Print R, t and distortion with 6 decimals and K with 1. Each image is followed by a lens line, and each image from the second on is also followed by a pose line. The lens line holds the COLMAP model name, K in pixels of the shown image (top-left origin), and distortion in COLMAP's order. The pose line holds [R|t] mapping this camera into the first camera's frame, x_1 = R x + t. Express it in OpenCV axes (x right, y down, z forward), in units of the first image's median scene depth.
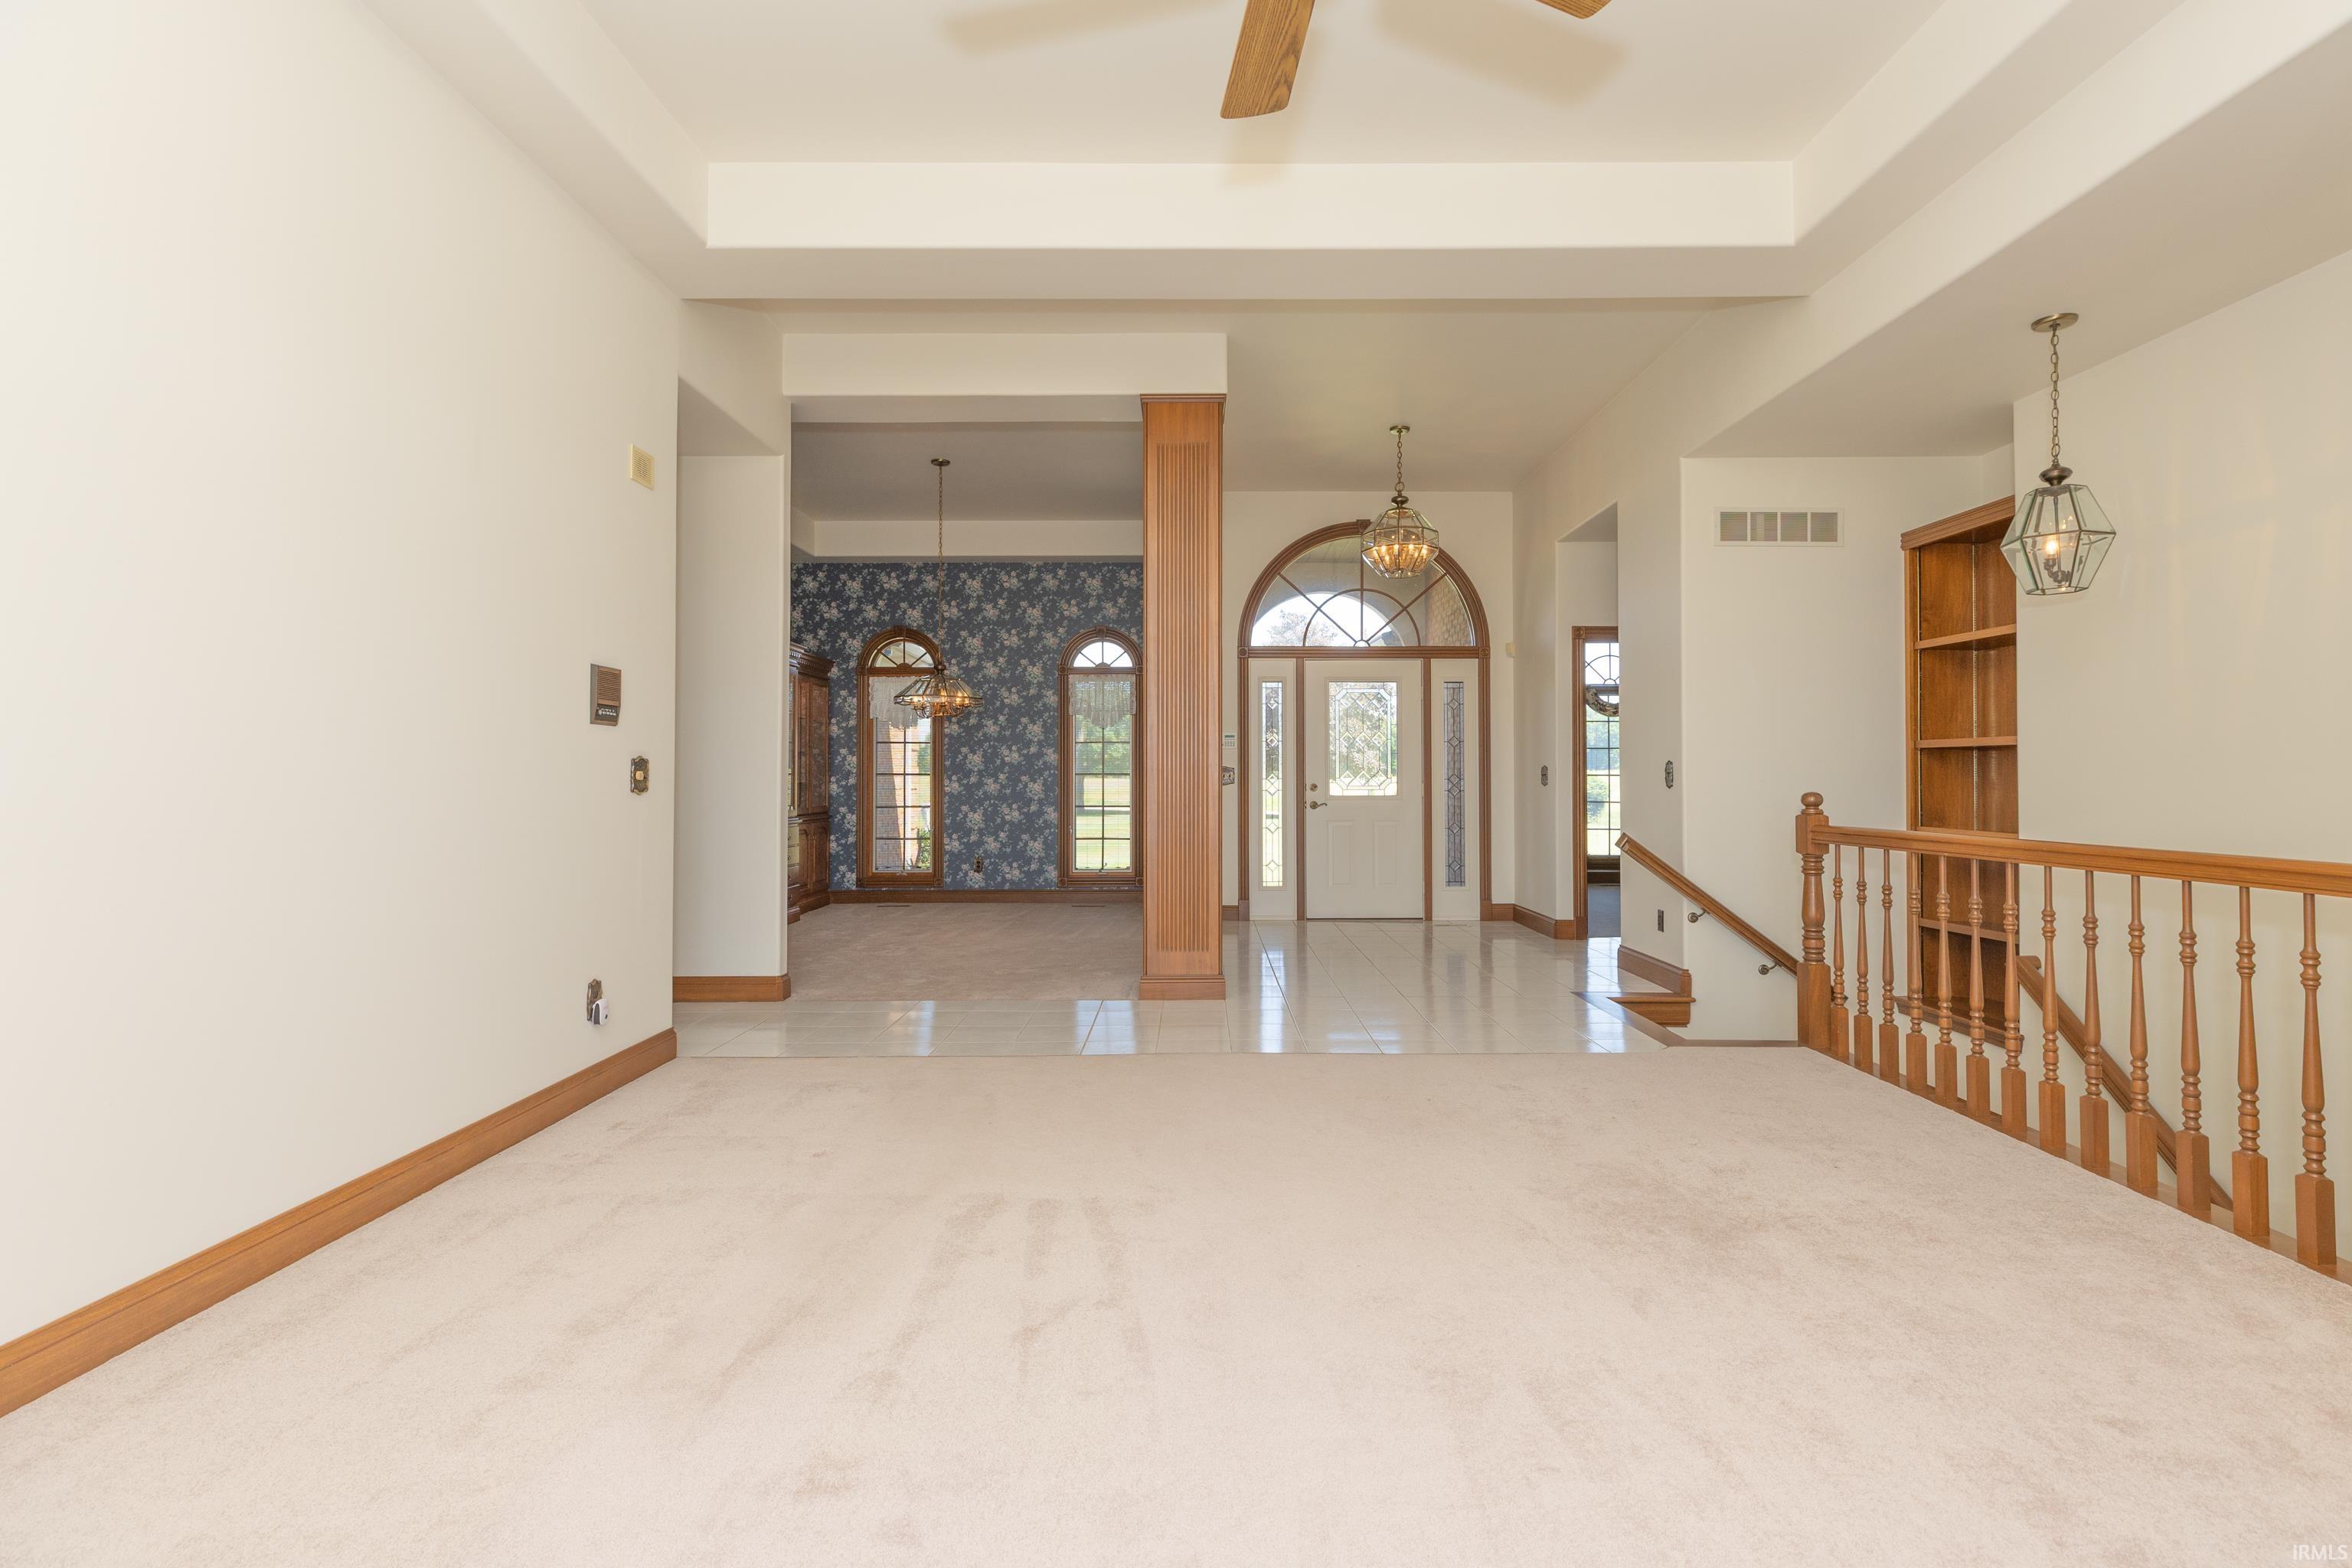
lens RADIAL K [[1036.7, 0, 1172.2], [0, 1036.7, 761.9], [0, 0, 1]] dist [0.002139, 0.002580]
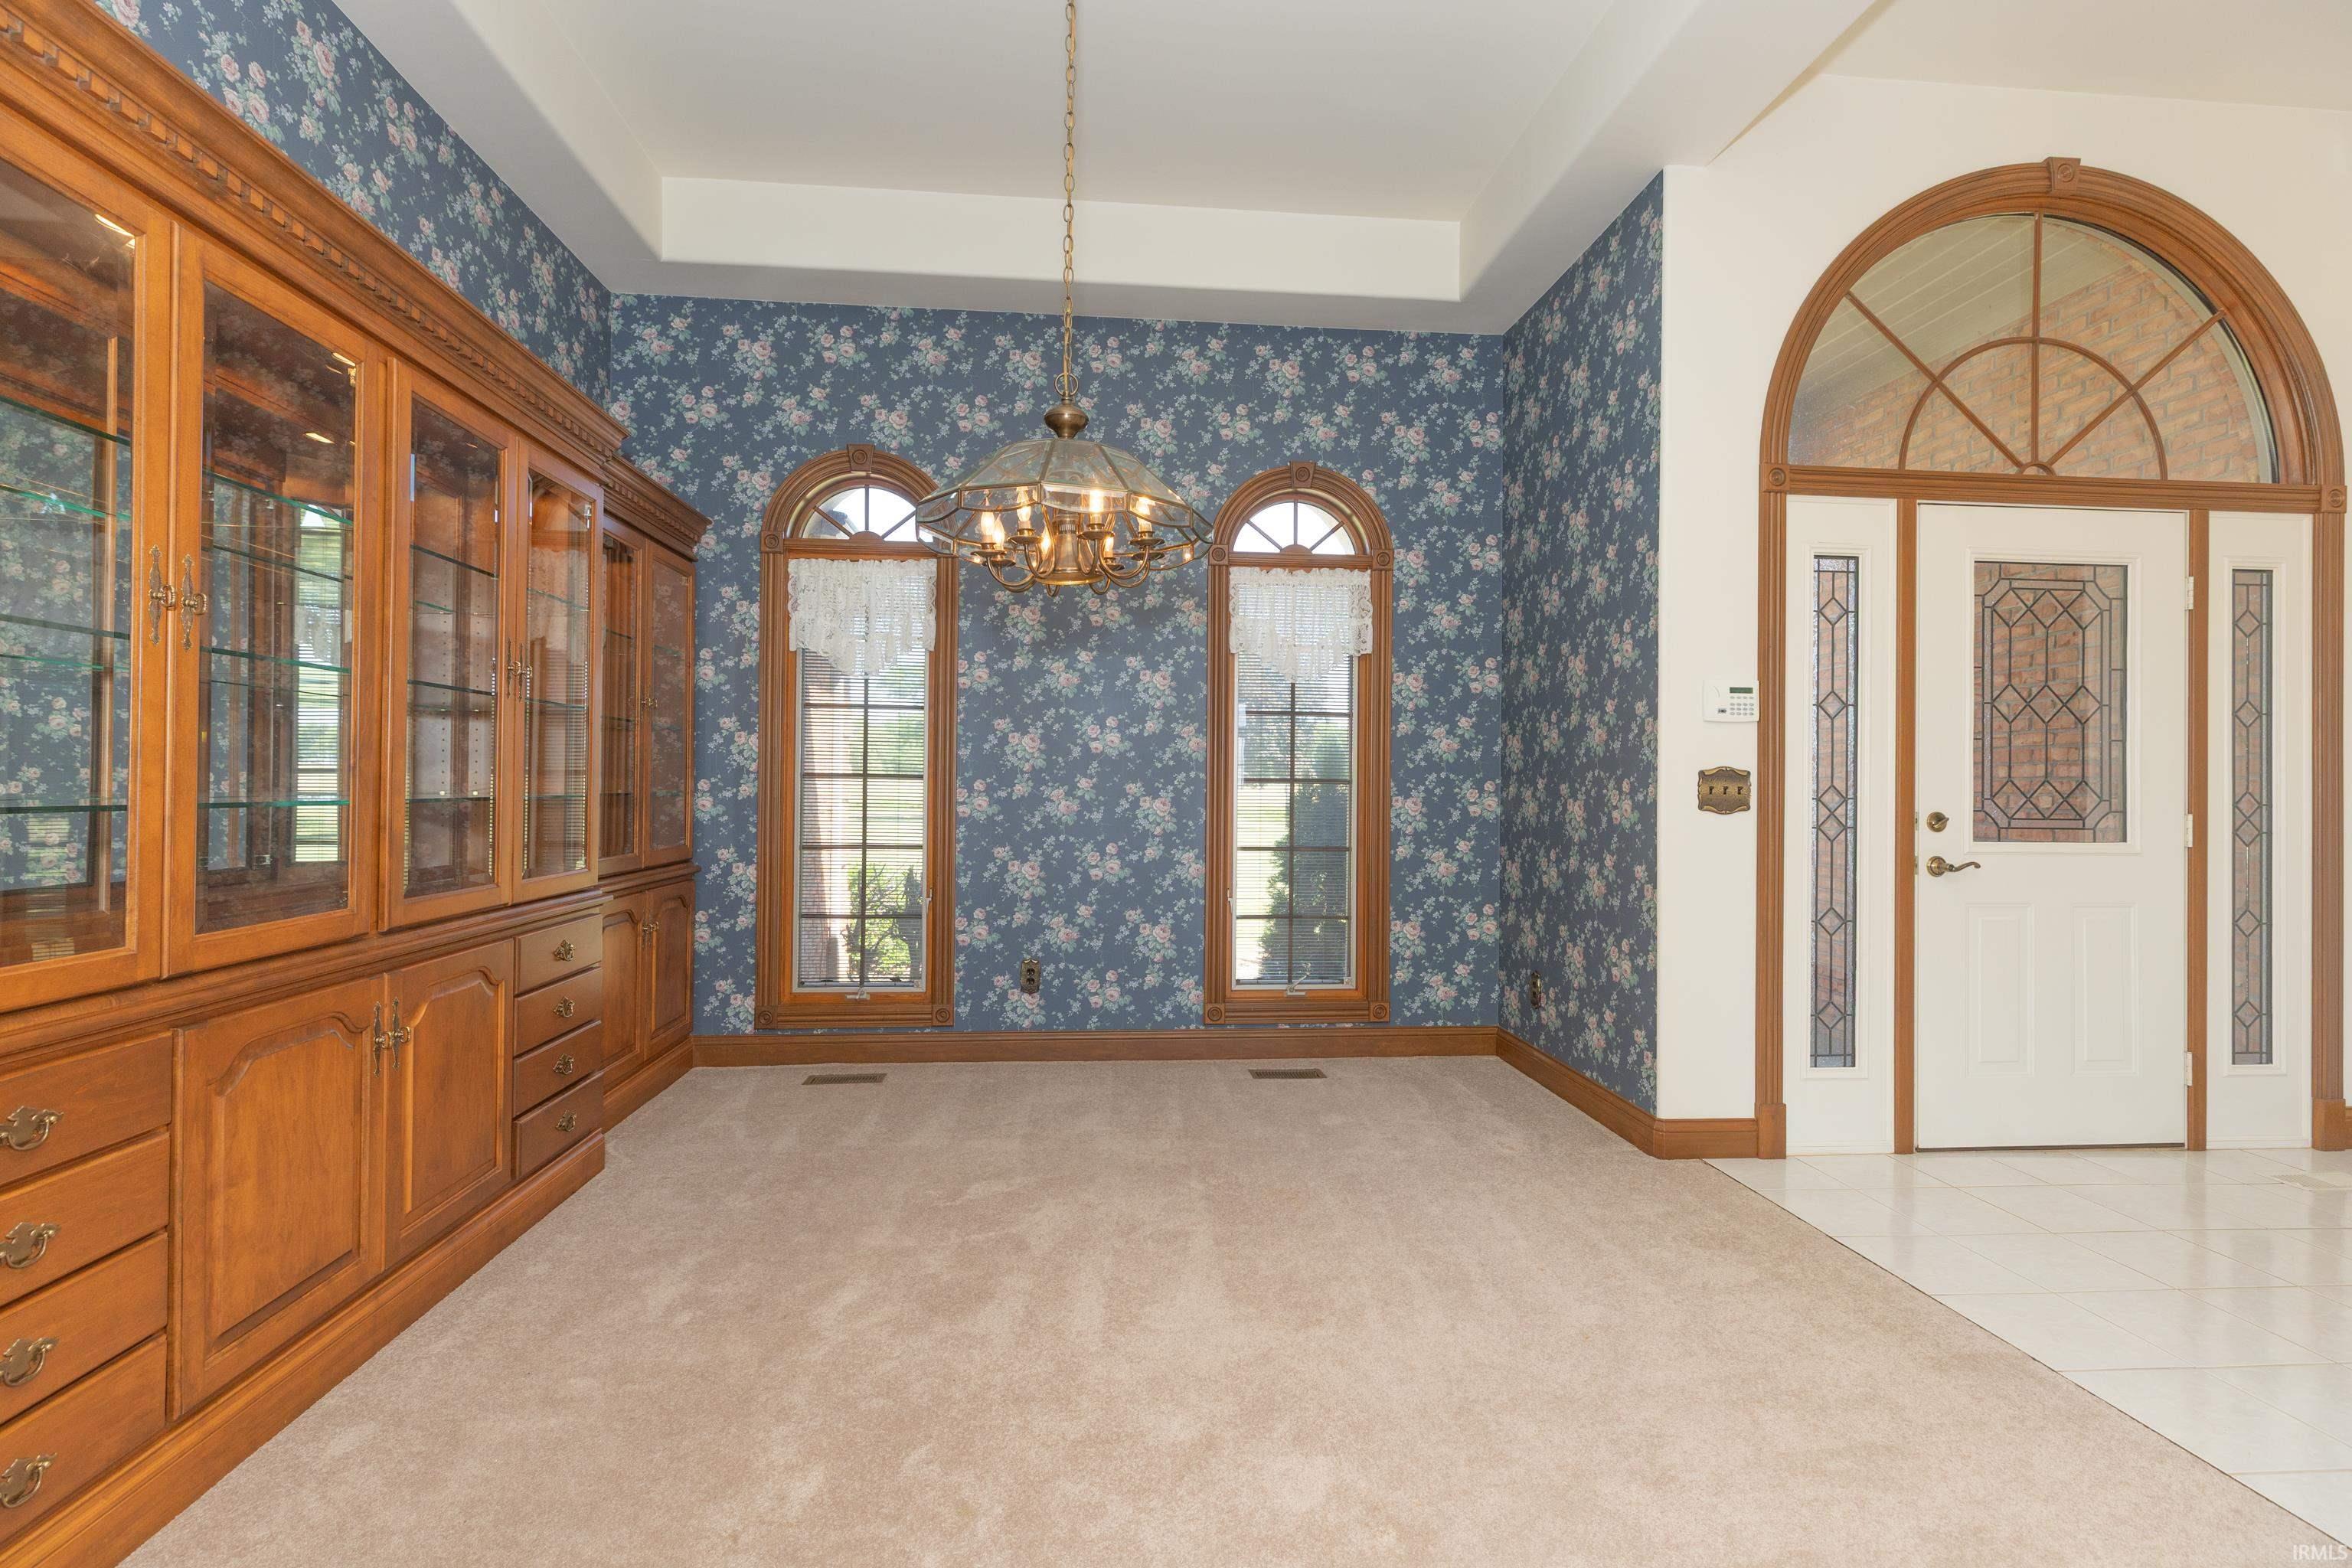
lens RADIAL K [[1036.7, 0, 1172.9], [0, 1036.7, 775.1], [0, 0, 1]] dist [0.002139, 0.002580]
pose [[0.995973, 0.011598, 0.088901, -0.165977], [-0.012485, 0.999878, 0.009422, 0.005564], [-0.088781, -0.010494, 0.995996, 0.539476]]
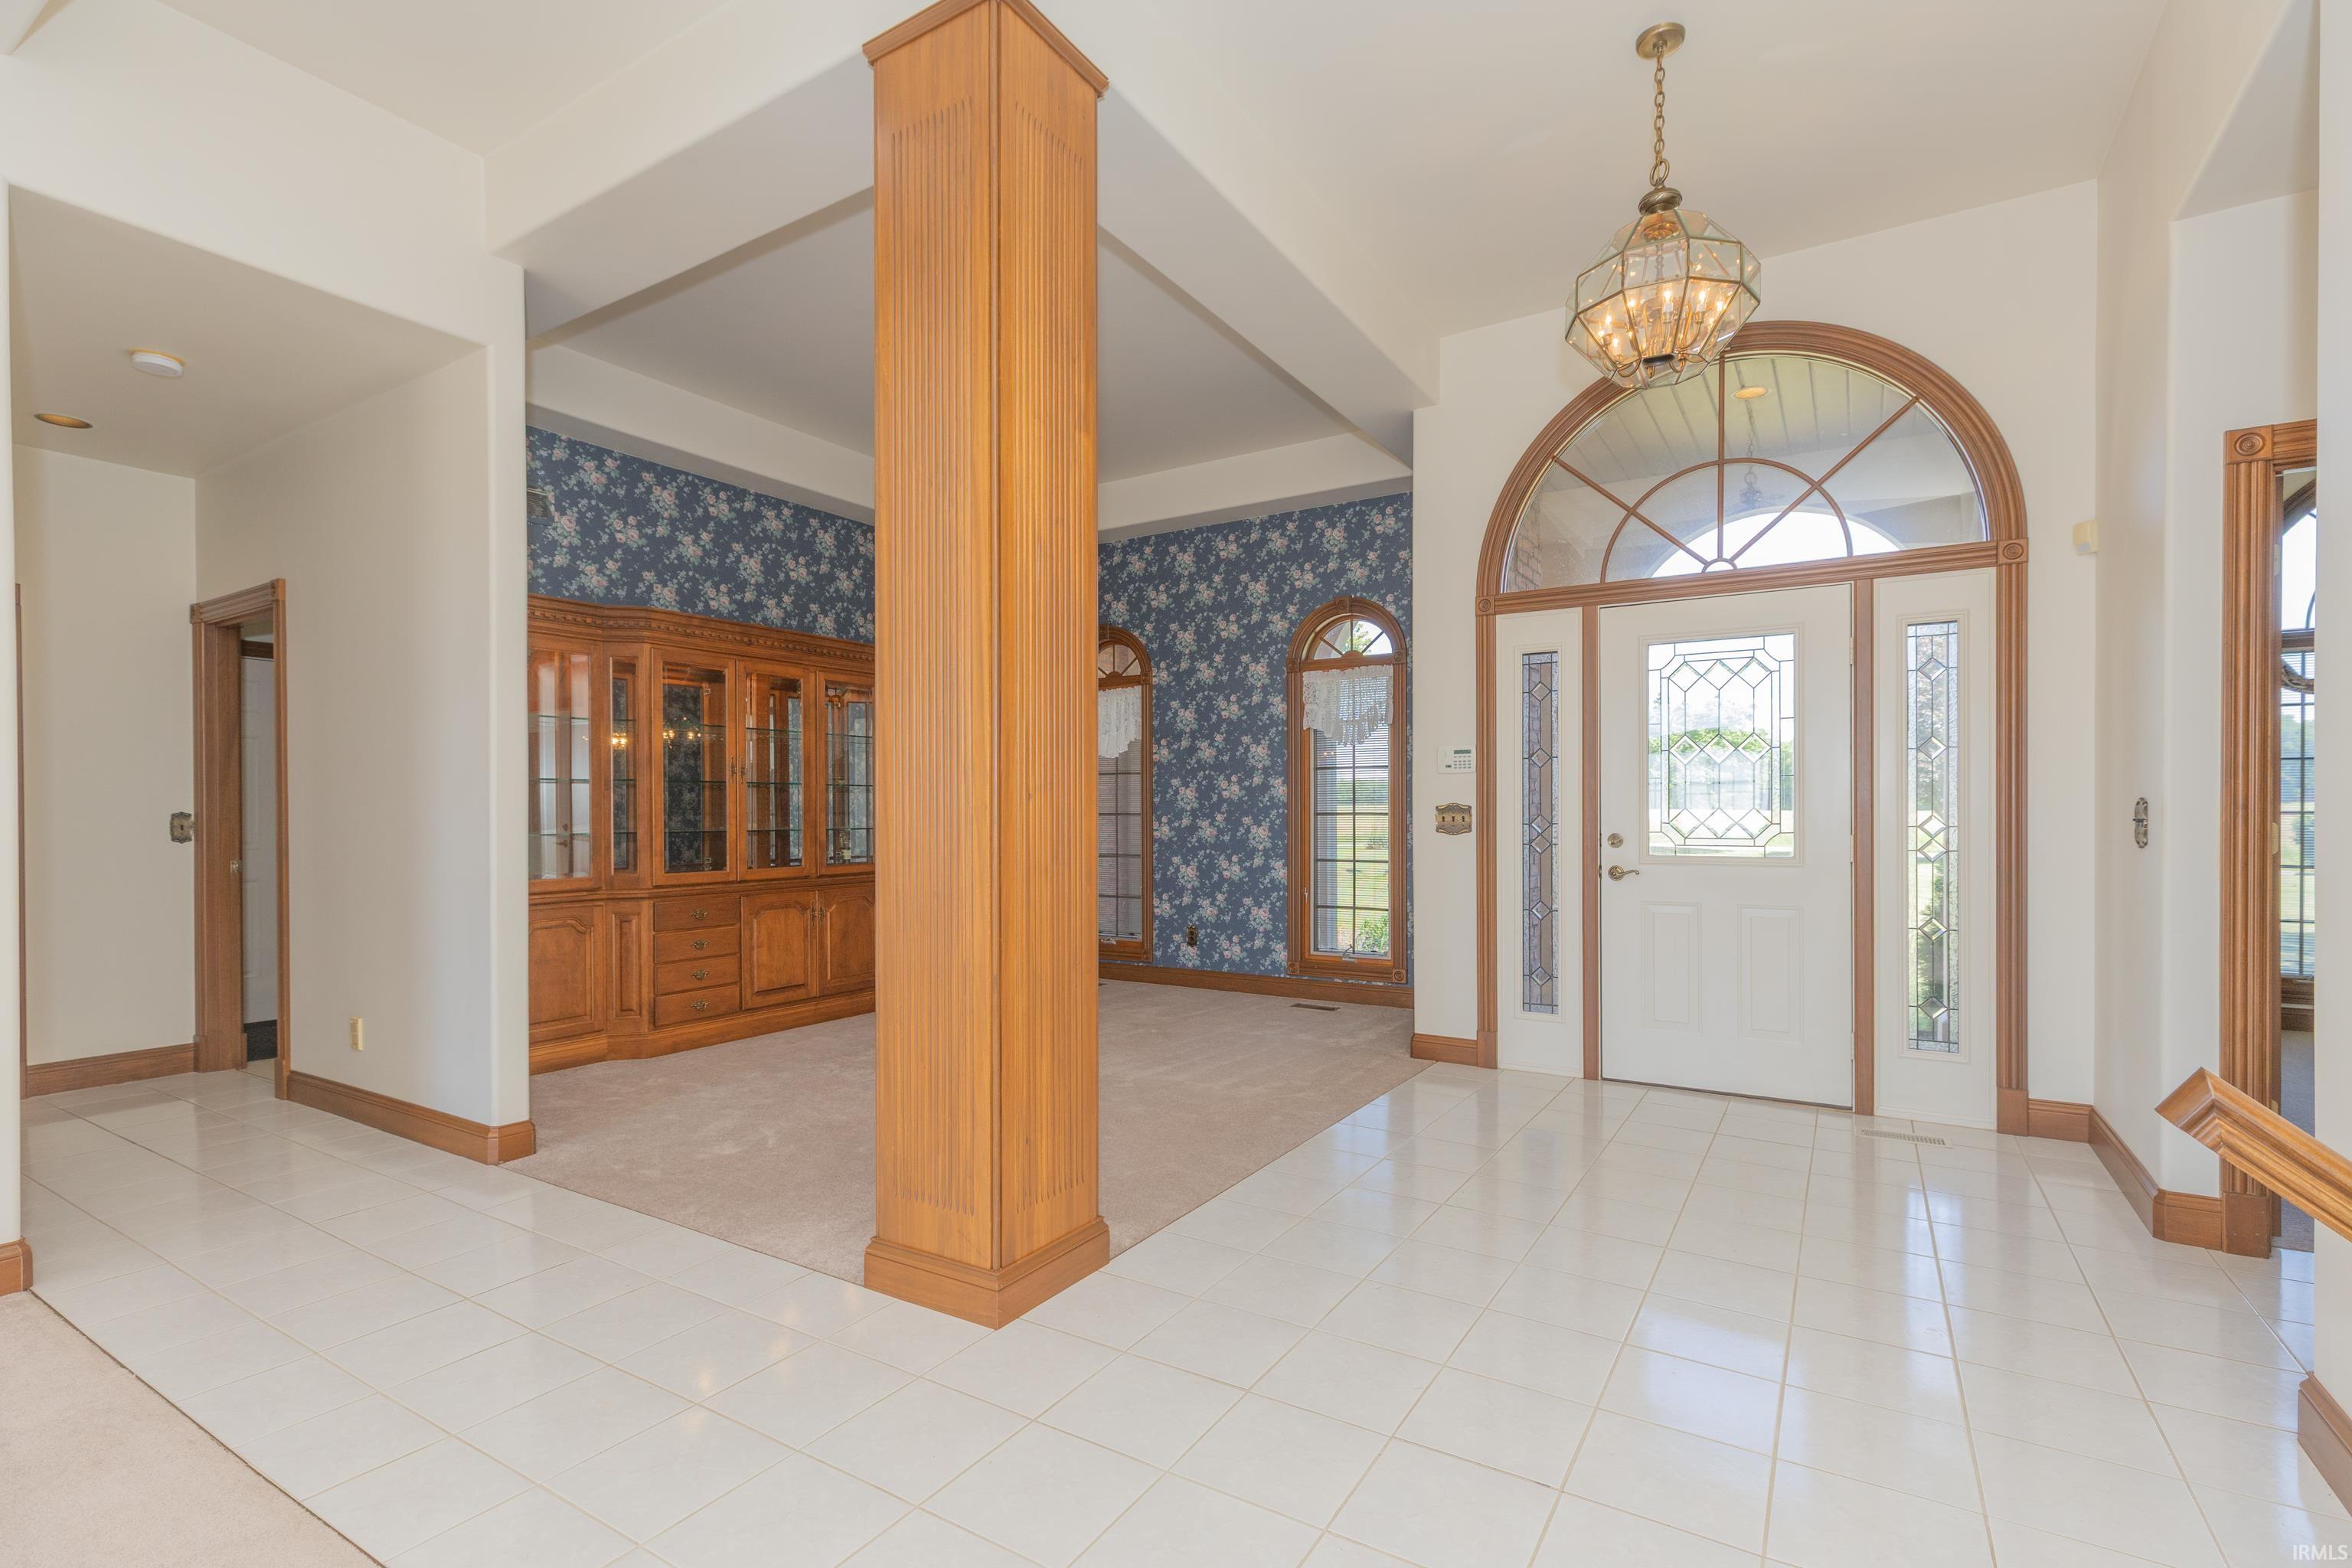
lens RADIAL K [[1036.7, 0, 1189.7], [0, 1036.7, 818.8], [0, 0, 1]] dist [0.002139, 0.002580]
pose [[0.860918, 0.000609, -0.508743, 0.190880], [0.011857, 0.999704, 0.021261, -0.000946], [0.508605, -0.024336, 0.860656, 0.358321]]
